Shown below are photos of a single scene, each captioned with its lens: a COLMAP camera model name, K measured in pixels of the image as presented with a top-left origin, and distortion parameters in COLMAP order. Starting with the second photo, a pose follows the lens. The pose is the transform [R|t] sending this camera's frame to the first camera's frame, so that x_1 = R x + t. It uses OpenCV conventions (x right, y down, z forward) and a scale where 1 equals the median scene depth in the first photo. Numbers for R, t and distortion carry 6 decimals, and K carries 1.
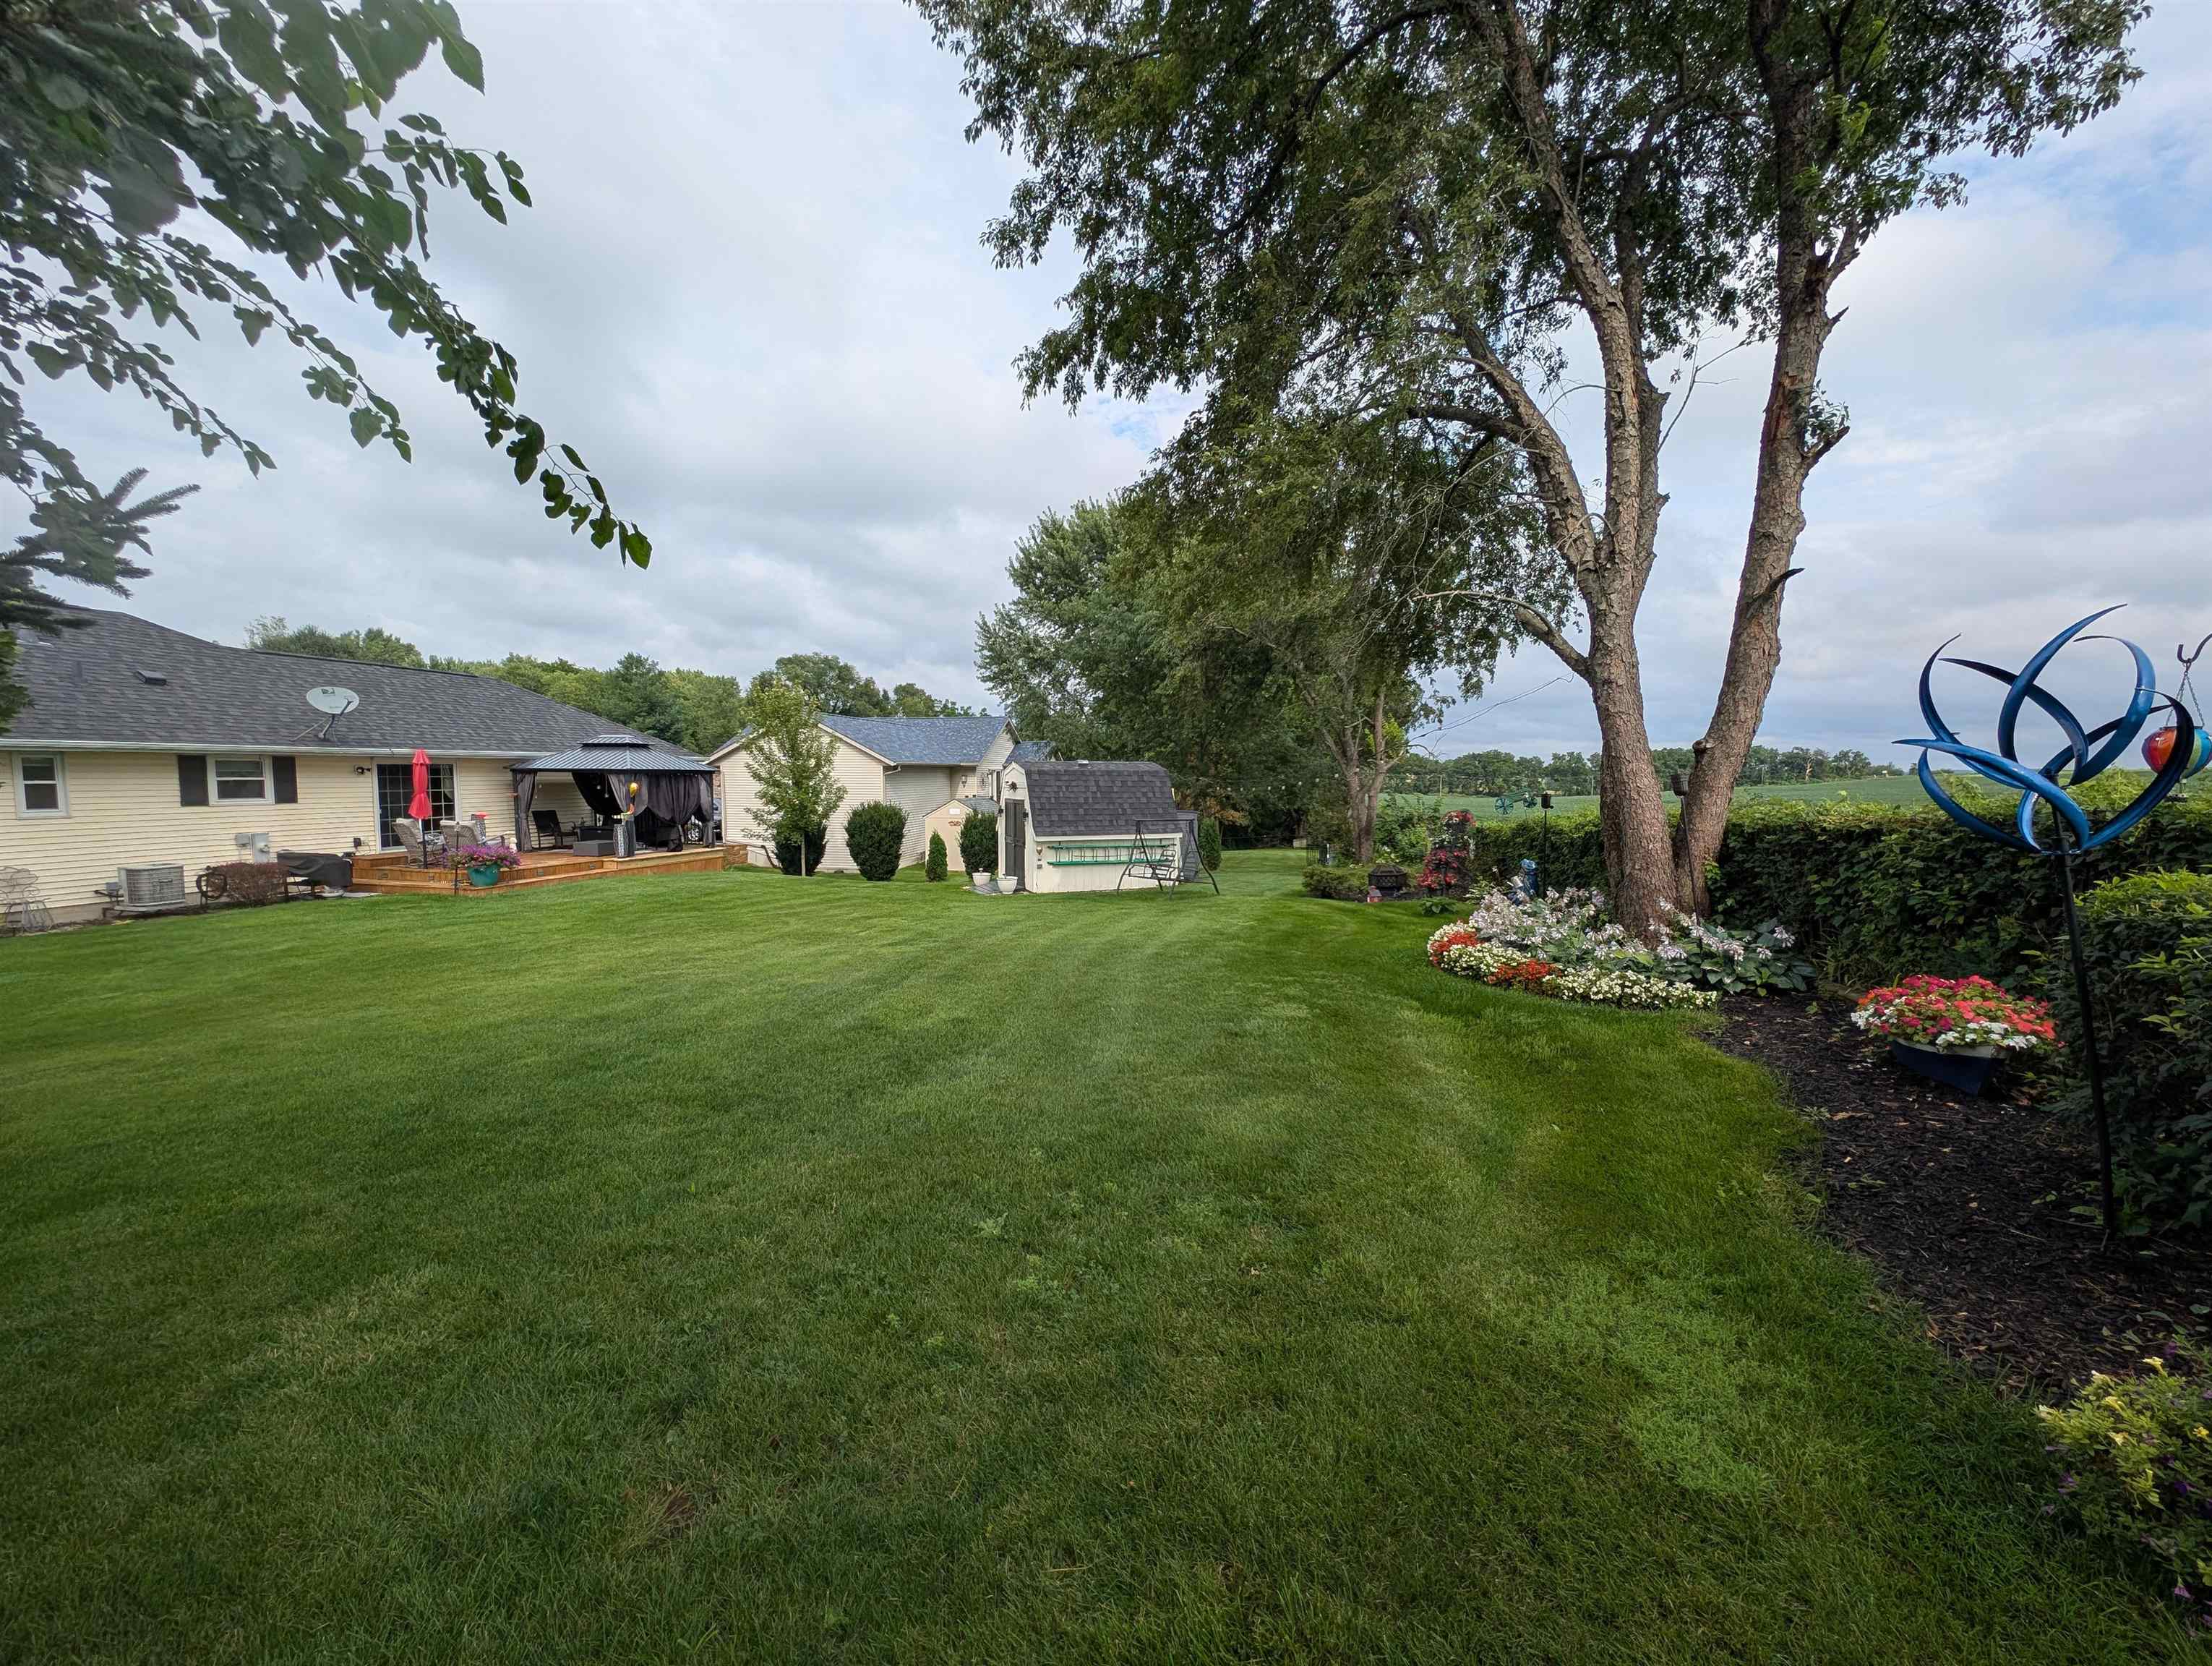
lens RADIAL K [[823.0, 0, 1103.3], [0, 823.0, 827.4], [0, 0, 1]] dist [0.011829, -0.005566]
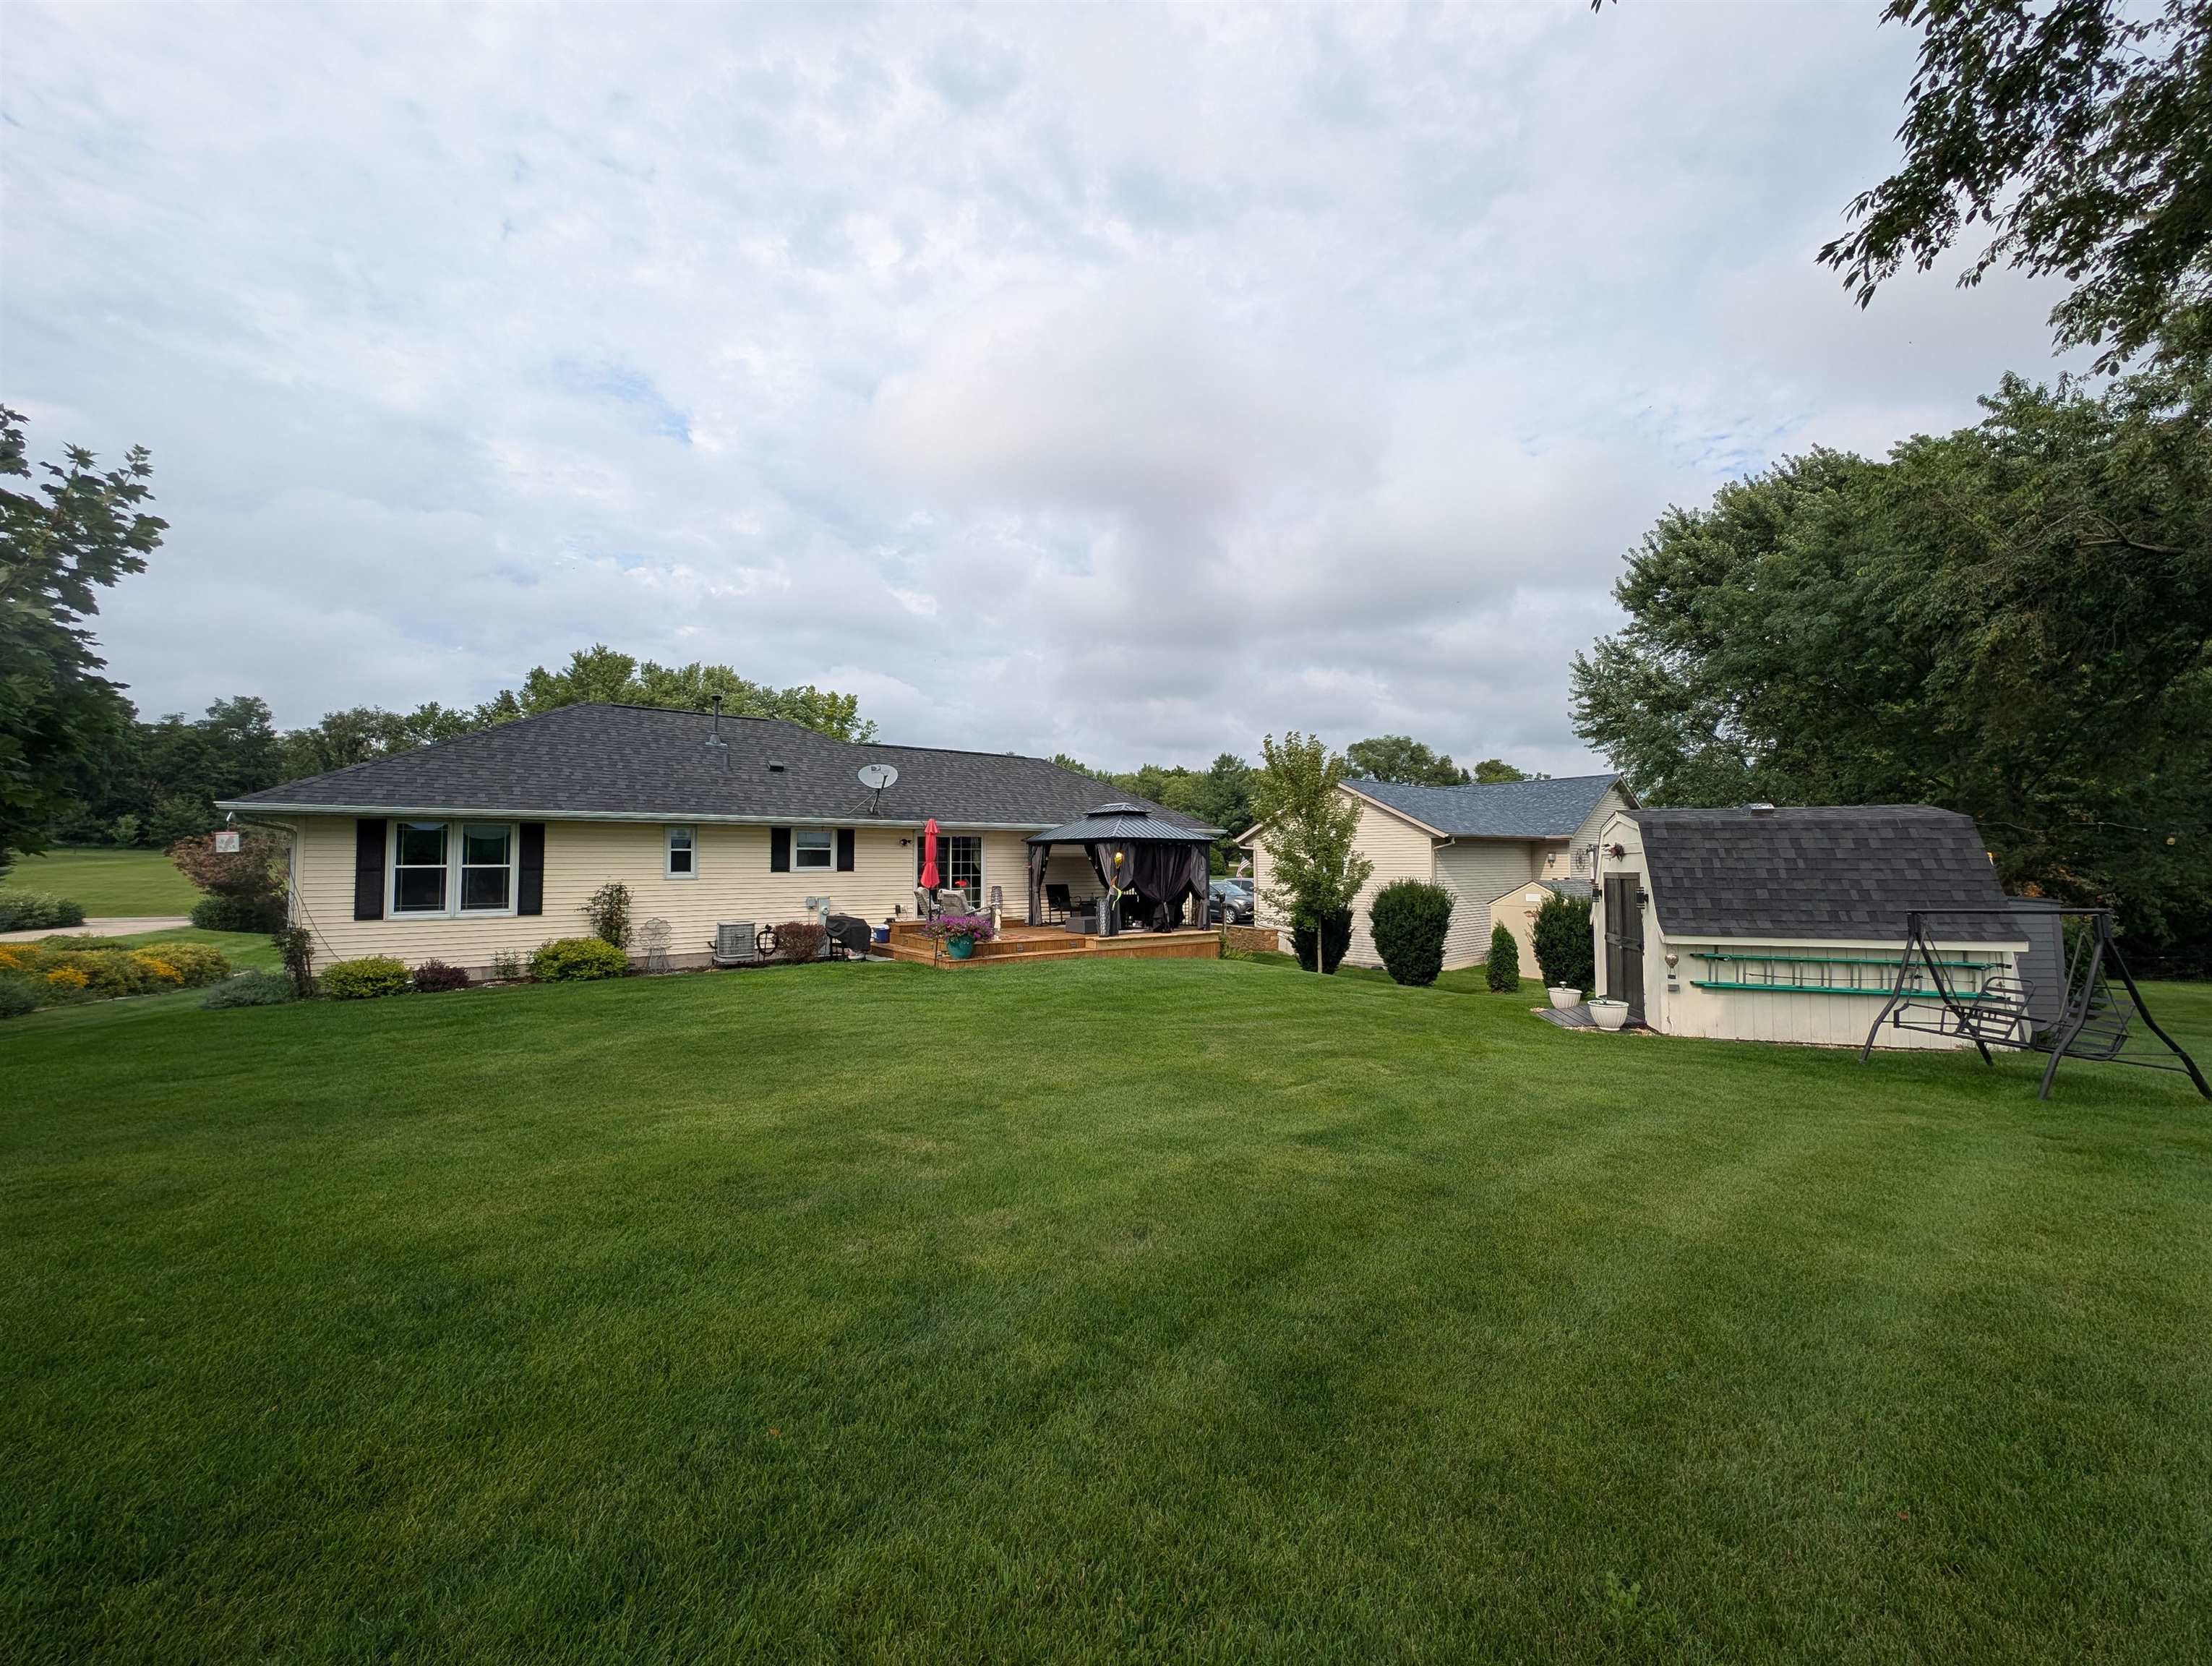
lens RADIAL K [[823.0, 0, 1103.3], [0, 823.0, 827.4], [0, 0, 1]] dist [0.011829, -0.005566]
pose [[0.777628, -0.033659, -0.627823, -0.019870], [-0.034897, 0.994716, -0.096553, 0.005100], [0.627756, 0.096992, 0.772344, 0.276111]]
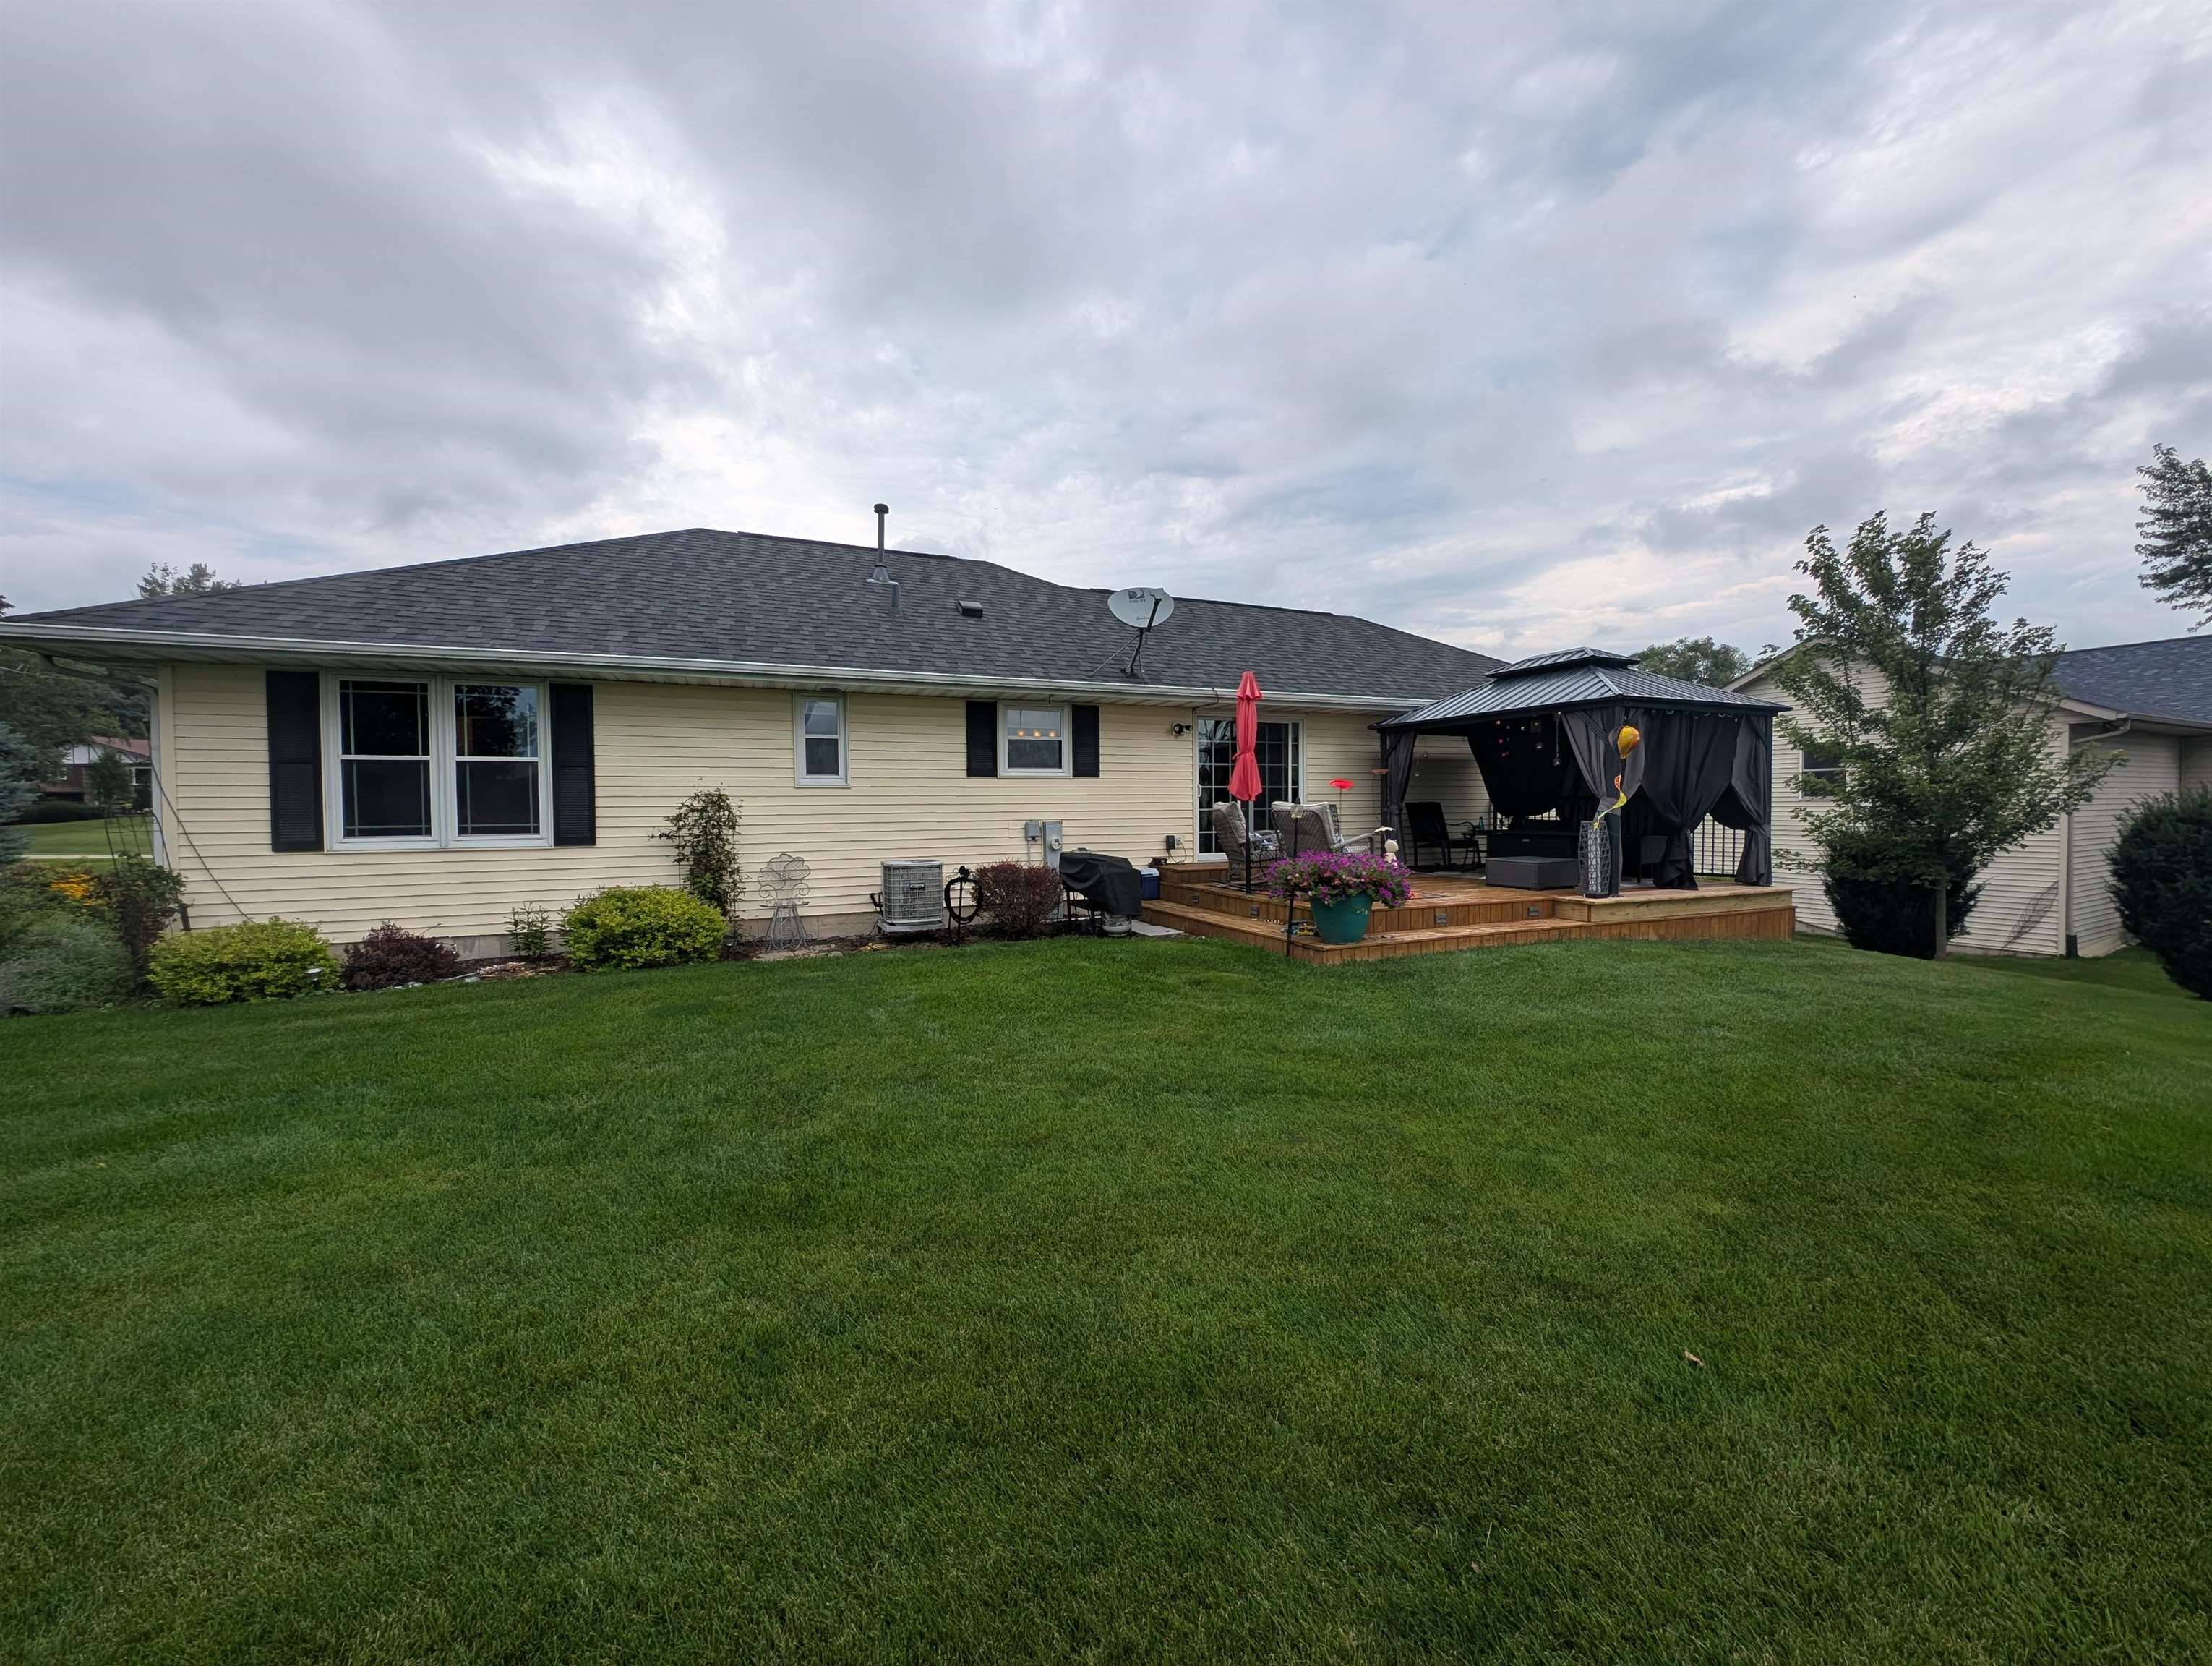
lens RADIAL K [[813.6, 0, 1087.4], [0, 813.6, 826.7], [0, 0, 1]] dist [-0.000643, -0.005352]
pose [[0.602620, 0.009504, -0.797972, -0.366188], [-0.039349, 0.999067, -0.017817, 0.016164], [0.797058, 0.042136, 0.602431, 0.473947]]
